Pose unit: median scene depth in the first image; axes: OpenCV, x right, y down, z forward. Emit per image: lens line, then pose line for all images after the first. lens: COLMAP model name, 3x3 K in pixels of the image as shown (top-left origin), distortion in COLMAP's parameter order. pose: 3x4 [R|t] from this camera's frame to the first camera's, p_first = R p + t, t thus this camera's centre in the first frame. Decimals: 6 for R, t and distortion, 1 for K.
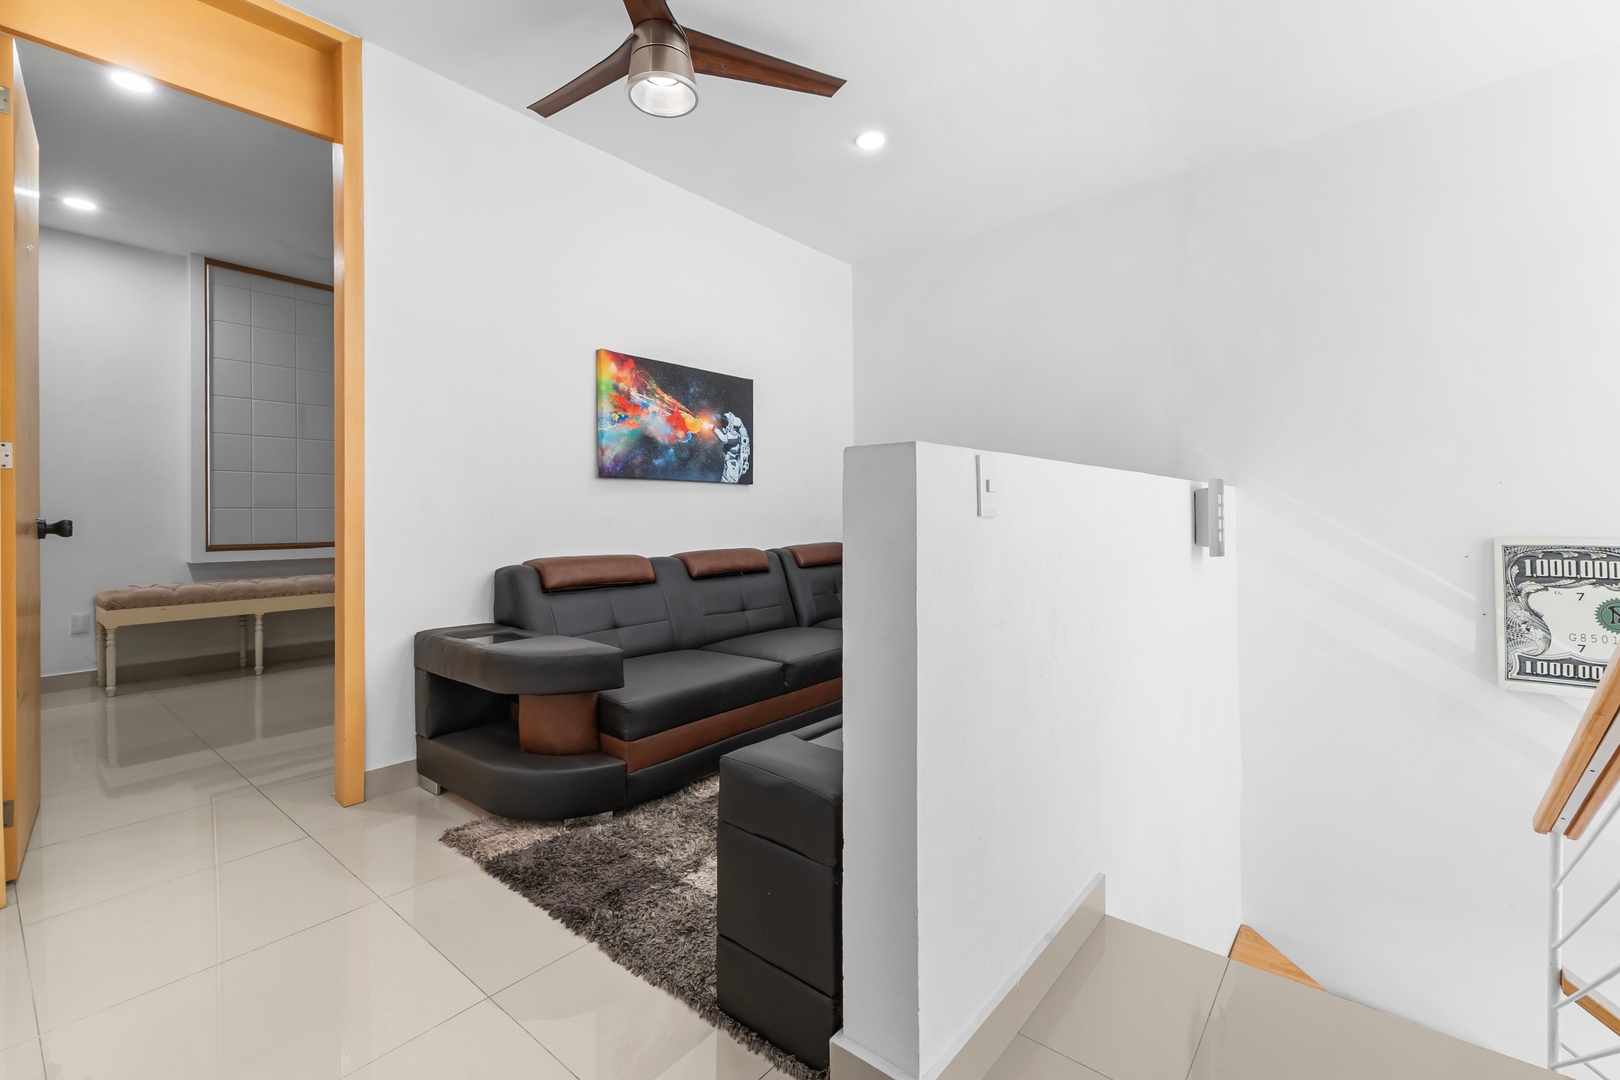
lens RADIAL K [[699.6, 0, 822.0], [0, 699.6, 512.3], [0, 0, 1]] dist [0.001738, 0.000340]
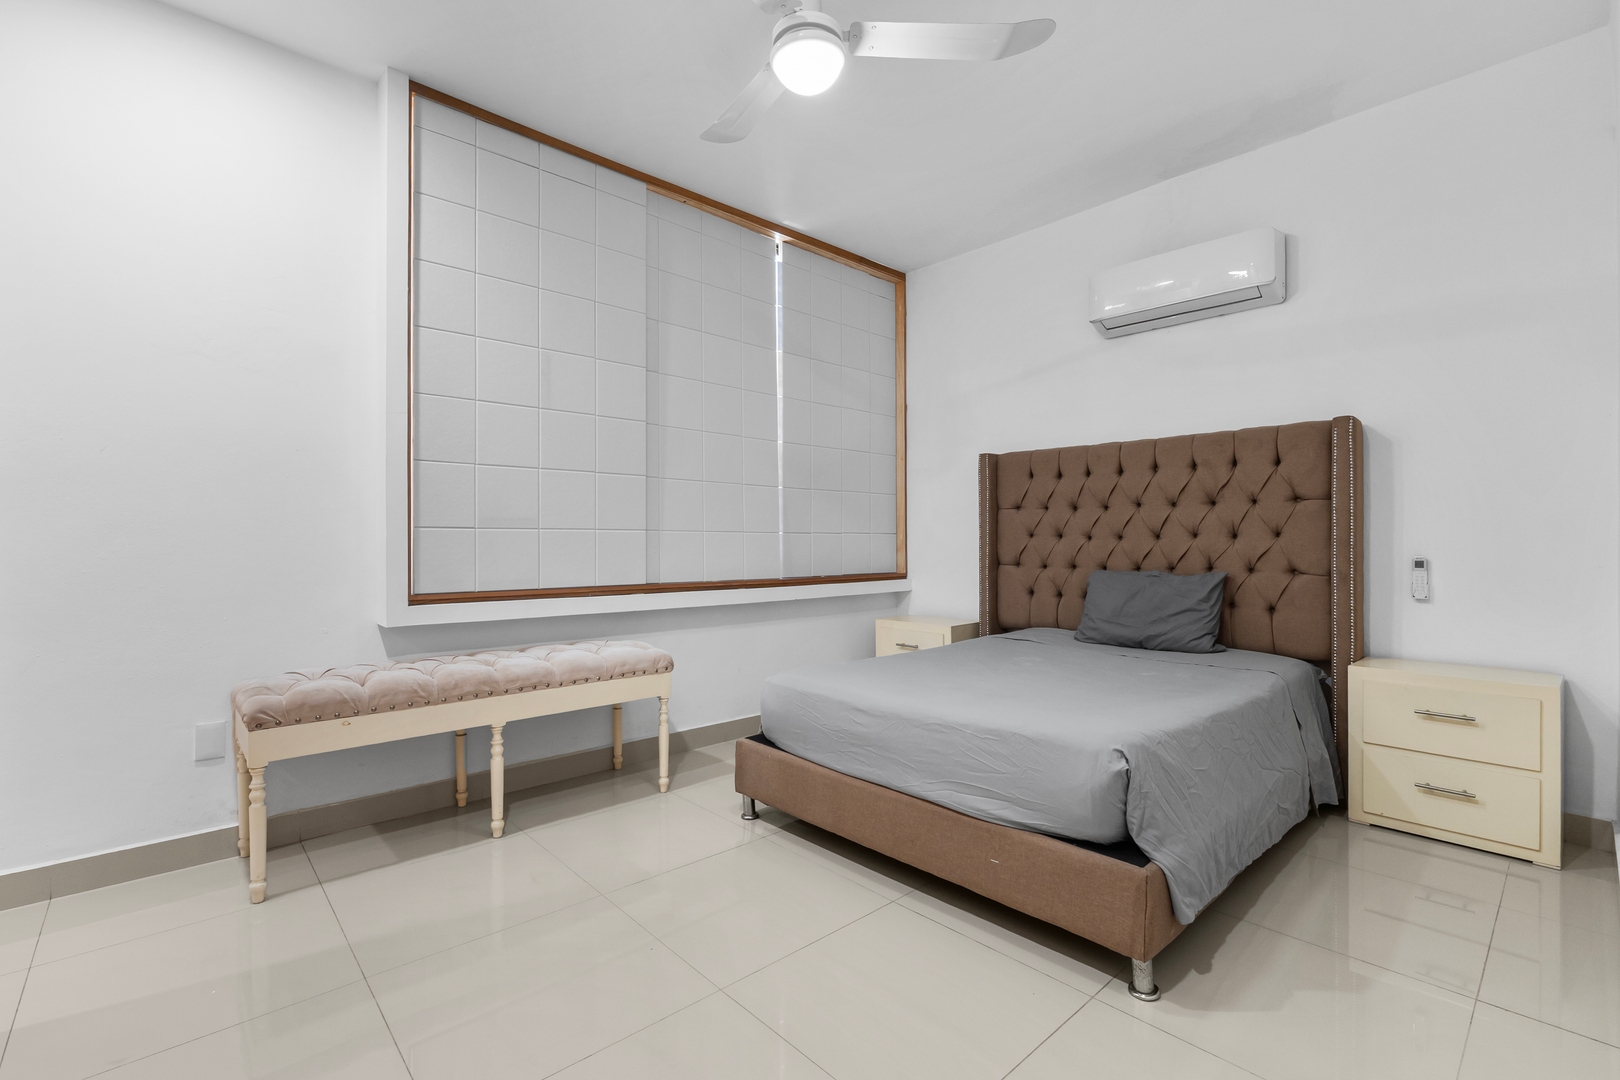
lens RADIAL K [[720.7, 0, 810.1], [0, 720.7, 537.5], [0, 0, 1]] dist [-0.012091, -0.000100]
pose [[0.989076, 0.005477, -0.147303, -0.485987], [-0.004800, 0.999976, 0.004947, -0.002558], [0.147327, -0.004186, 0.989079, 0.490188]]
